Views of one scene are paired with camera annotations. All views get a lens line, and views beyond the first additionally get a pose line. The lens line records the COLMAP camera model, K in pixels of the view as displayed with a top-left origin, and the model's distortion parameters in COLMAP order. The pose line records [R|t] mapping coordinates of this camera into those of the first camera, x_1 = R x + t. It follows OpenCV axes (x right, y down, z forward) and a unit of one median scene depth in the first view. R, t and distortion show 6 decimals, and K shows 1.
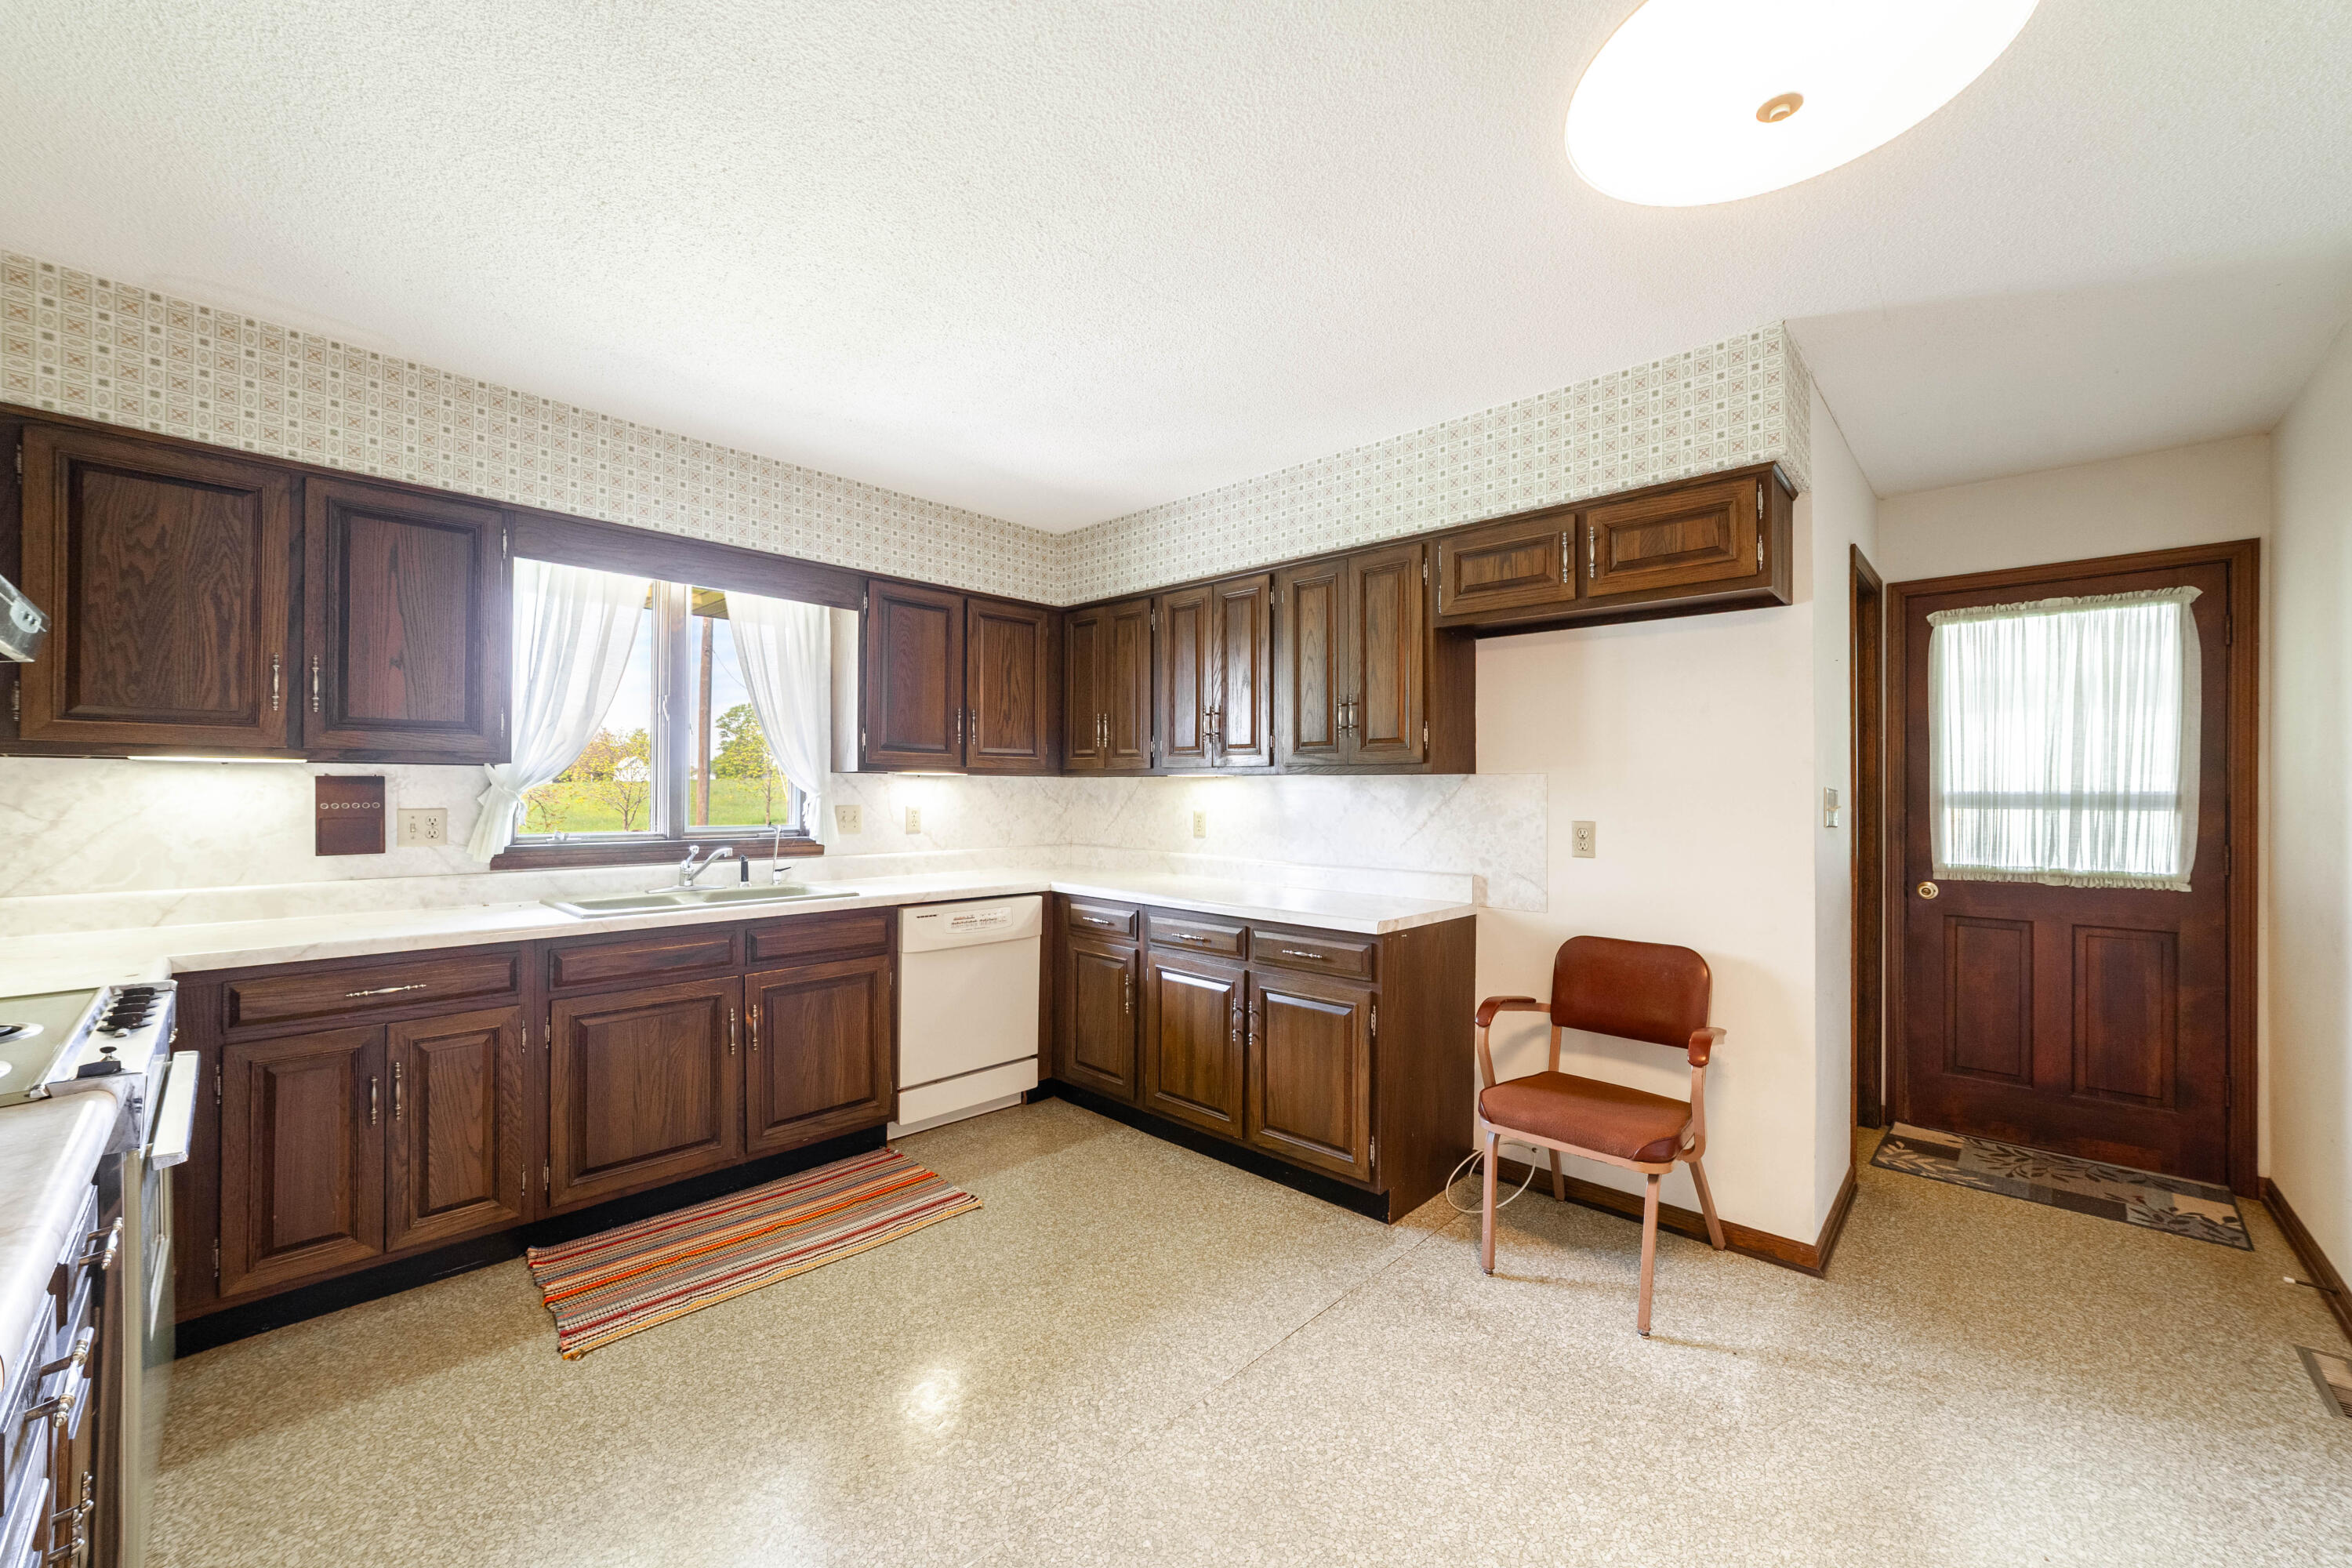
lens RADIAL K [[900.2, 0, 1176.0], [0, 900.2, 784.0], [0, 0, 1]] dist [-0.009810, 0.000165]
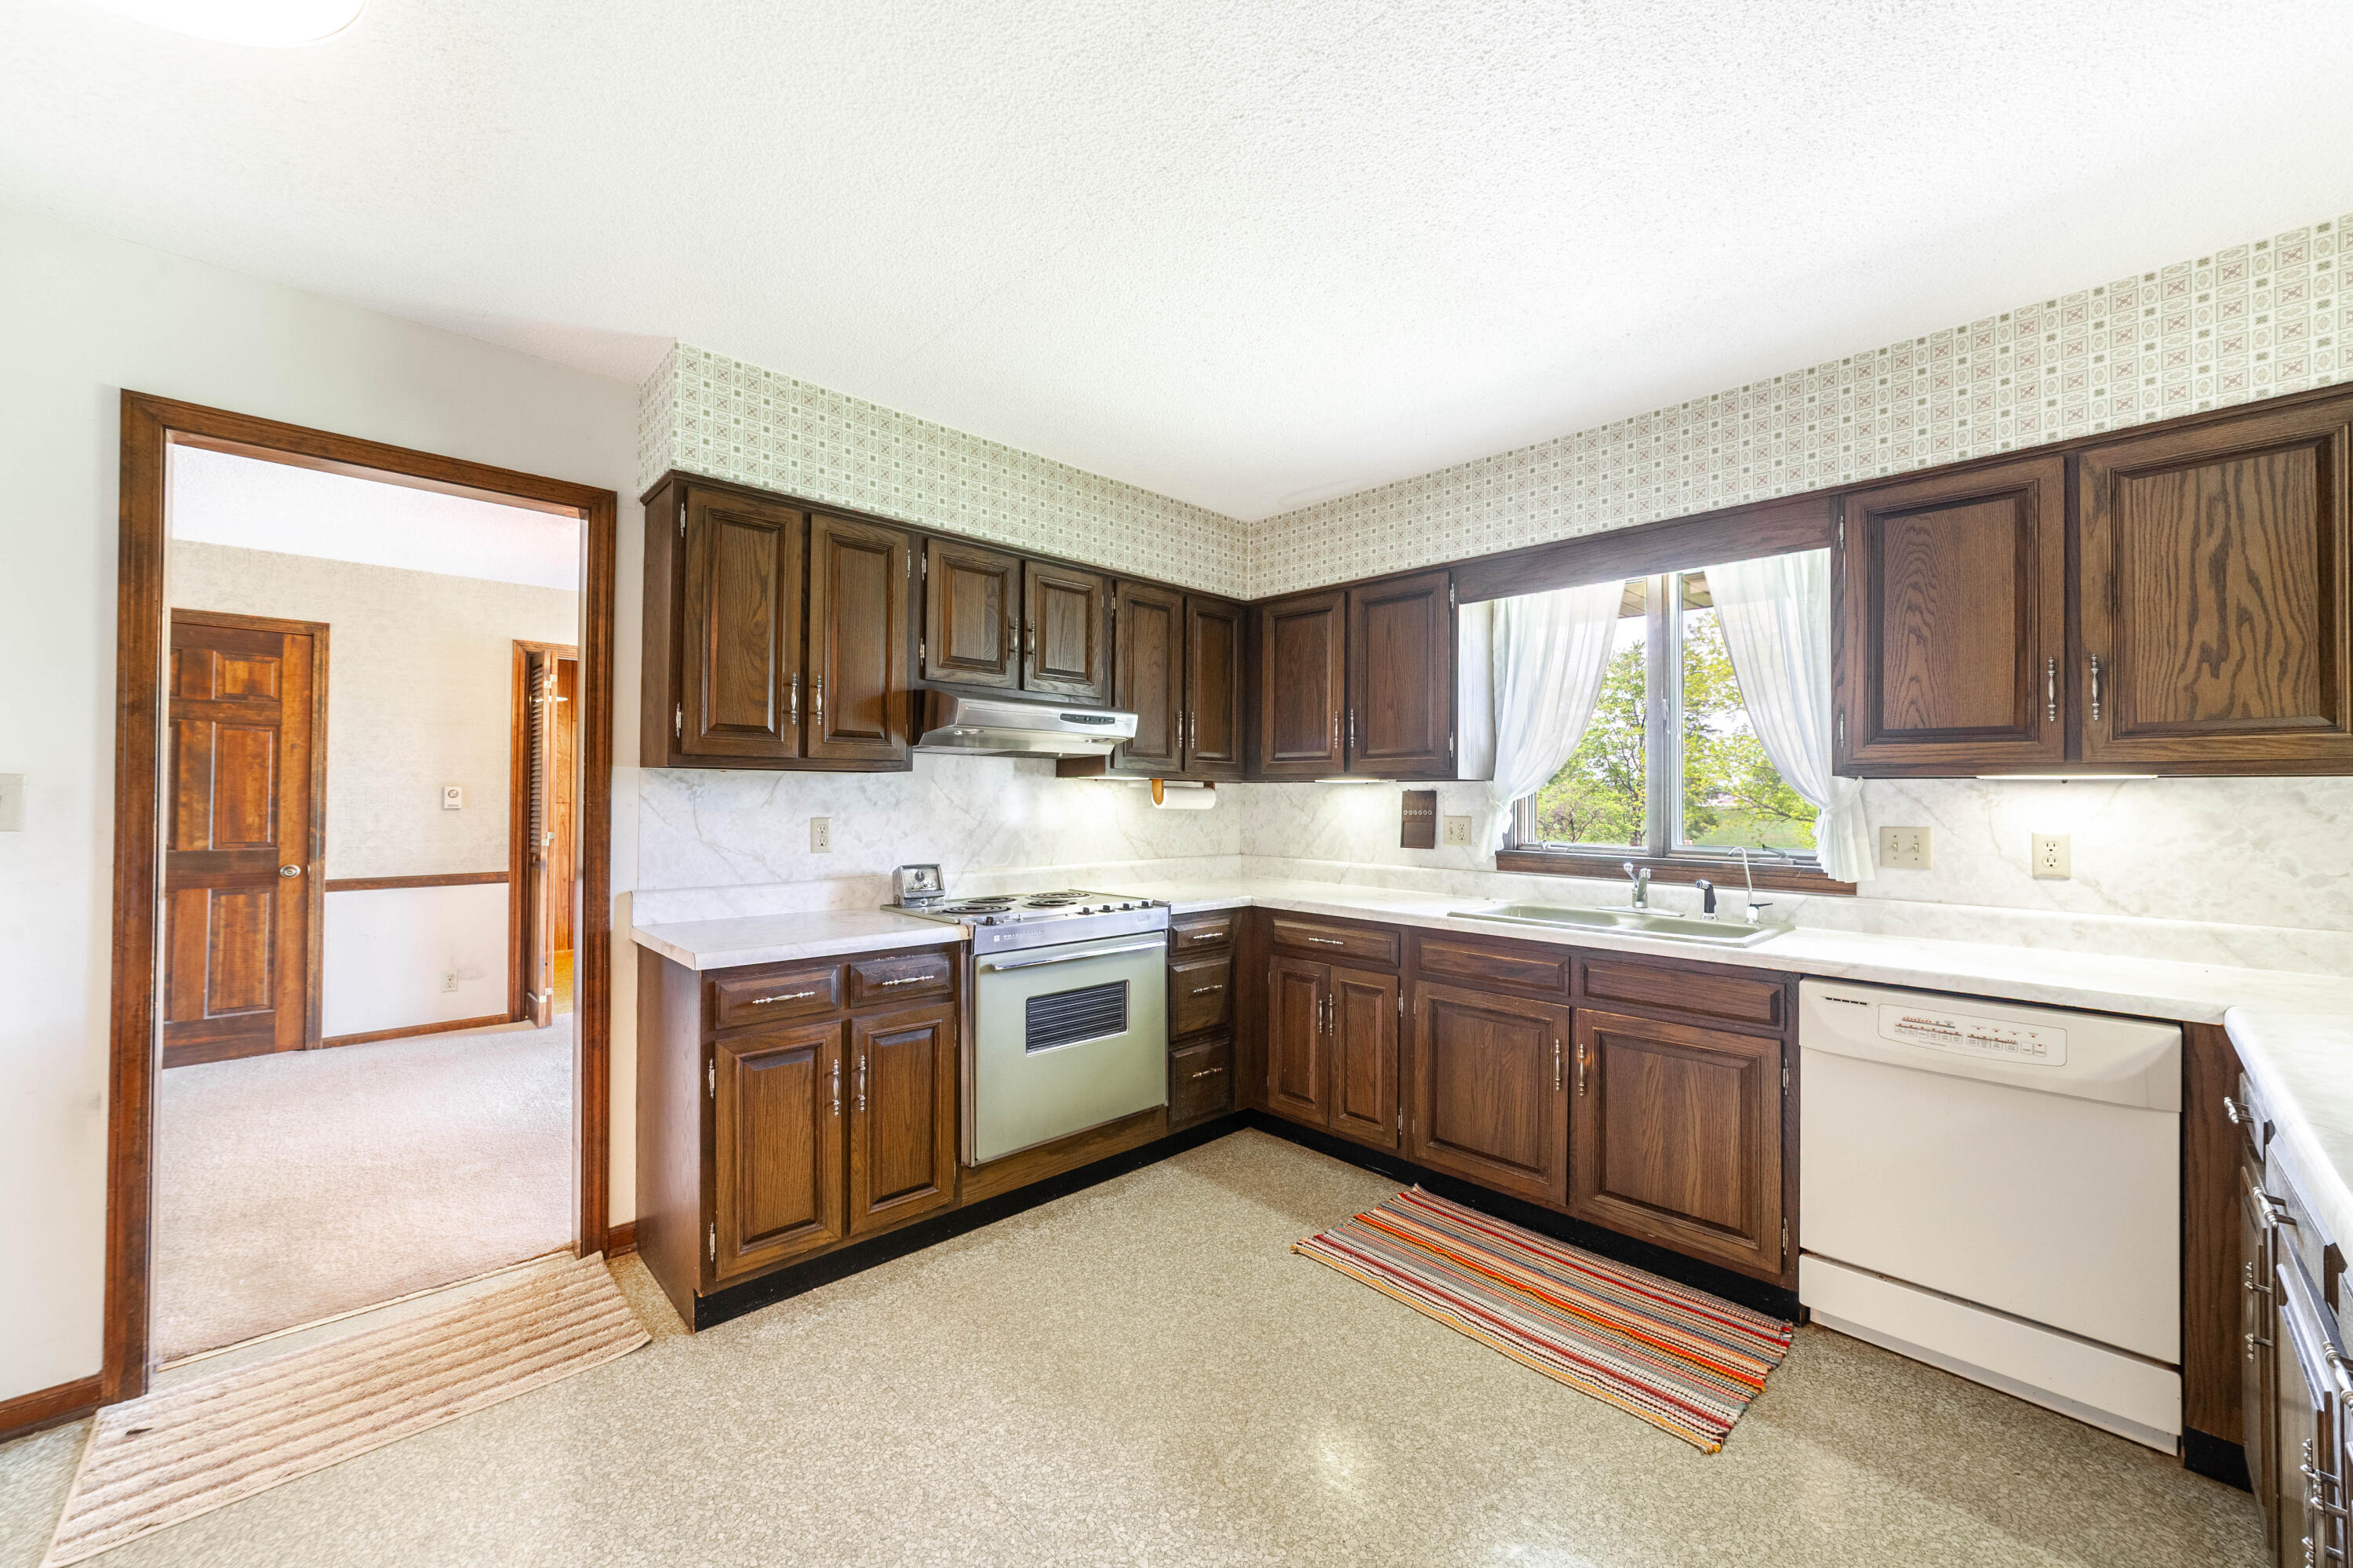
lens RADIAL K [[900.6, 0, 1176.5], [0, 900.6, 784.0], [0, 0, 1]] dist [-0.009810, 0.000165]
pose [[-0.039329, -0.017994, -0.999064, 0.439758], [-0.000458, 0.999838, -0.017990, 0.005347], [0.999226, -0.000250, -0.039331, 0.640174]]
